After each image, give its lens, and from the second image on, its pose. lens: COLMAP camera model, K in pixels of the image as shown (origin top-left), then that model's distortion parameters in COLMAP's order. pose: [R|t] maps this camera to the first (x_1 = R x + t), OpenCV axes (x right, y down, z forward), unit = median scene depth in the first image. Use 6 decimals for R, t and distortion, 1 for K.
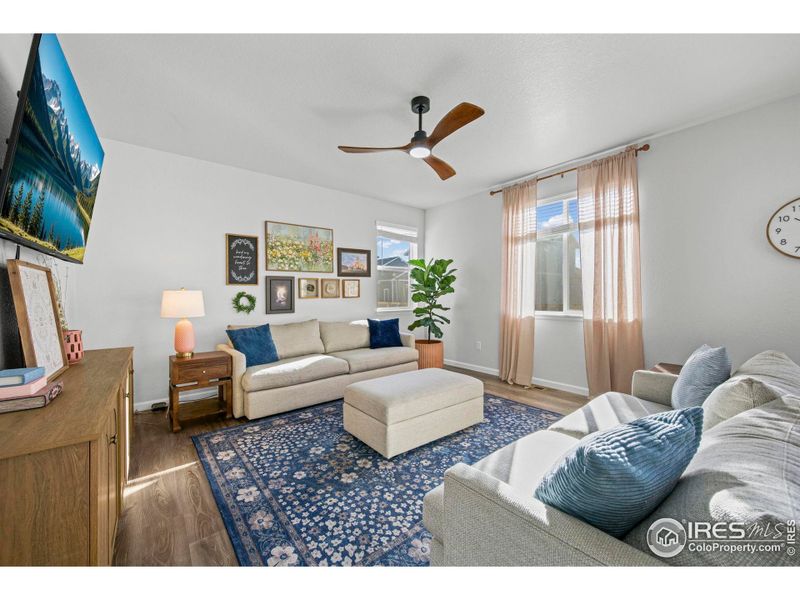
lens RADIAL K [[318.1, 0, 398.1], [0, 318.1, 296.6], [0, 0, 1]] dist [0.000174, 0.000021]
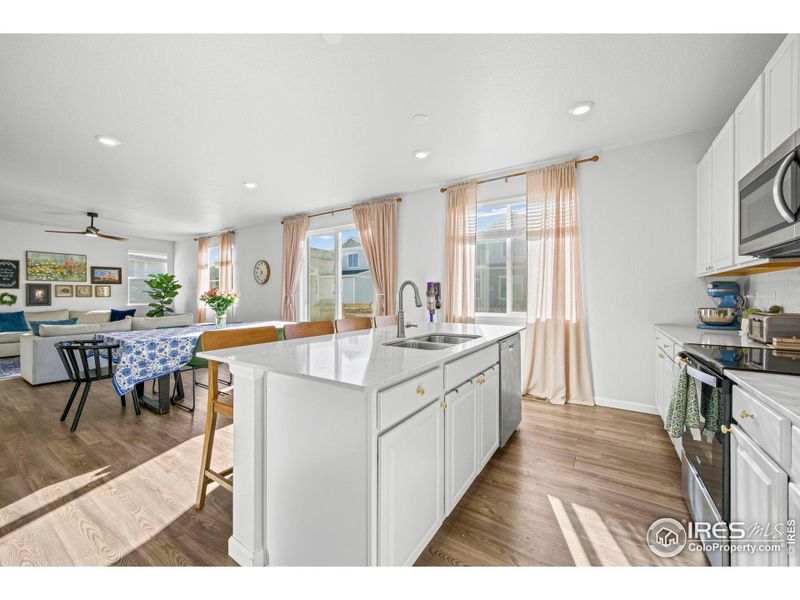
lens RADIAL K [[318.1, 0, 397.2], [0, 318.1, 295.9], [0, 0, 1]] dist [0.000174, 0.000021]
pose [[0.956171, 0.010309, 0.292629, 0.926194], [-0.008792, 0.999940, -0.006497, -0.004793], [-0.292678, 0.003640, 0.956204, -1.133369]]
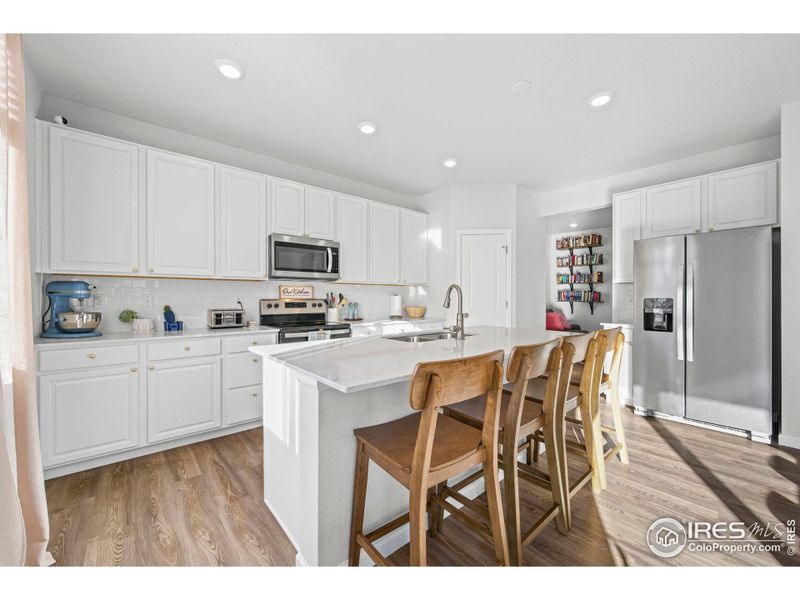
lens RADIAL K [[318.1, 0, 396.8], [0, 318.1, 298.2], [0, 0, 1]] dist [0.000174, 0.000021]
pose [[-0.999928, 0.010530, -0.005816, 1.191561], [0.010511, 0.999939, 0.003356, -0.011294], [0.005851, 0.003294, -0.999977, -0.120633]]
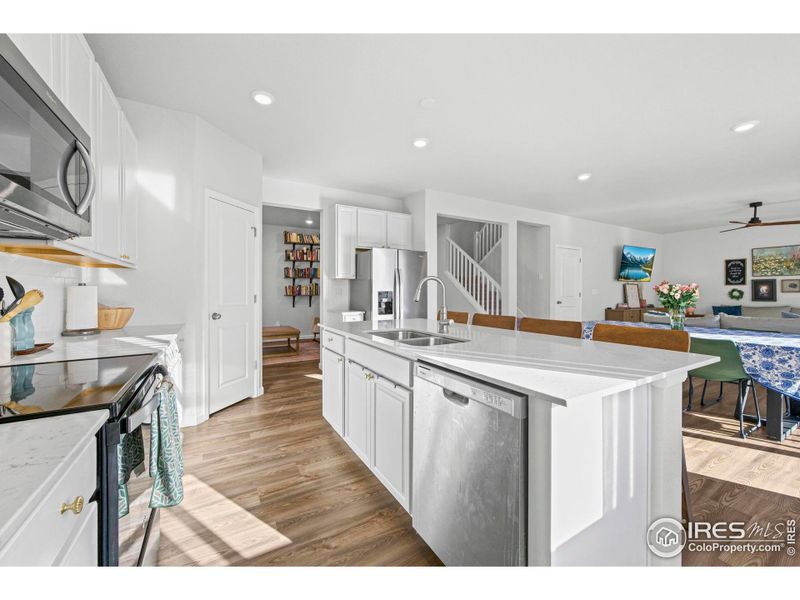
lens RADIAL K [[318.1, 0, 401.6], [0, 318.1, 294.3], [0, 0, 1]] dist [0.000174, 0.000021]
pose [[-0.163245, 0.017338, -0.986433, 1.594071], [-0.001008, 0.999842, 0.017740, -0.011551], [0.986585, 0.003890, -0.163201, -0.623227]]
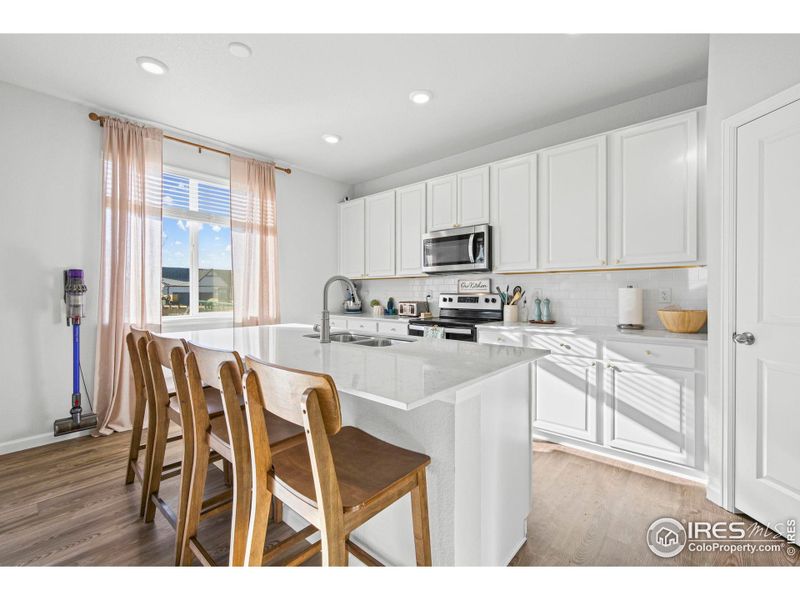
lens RADIAL K [[347.8, 0, 399.8], [0, 347.8, 293.0], [0, 0, 1]] dist [-0.000468, -0.001548]
pose [[-0.156705, 0.006398, 0.987625, 0.607240], [0.006491, 0.999964, -0.005448, -0.006071], [-0.987624, 0.005557, -0.156741, -0.666459]]
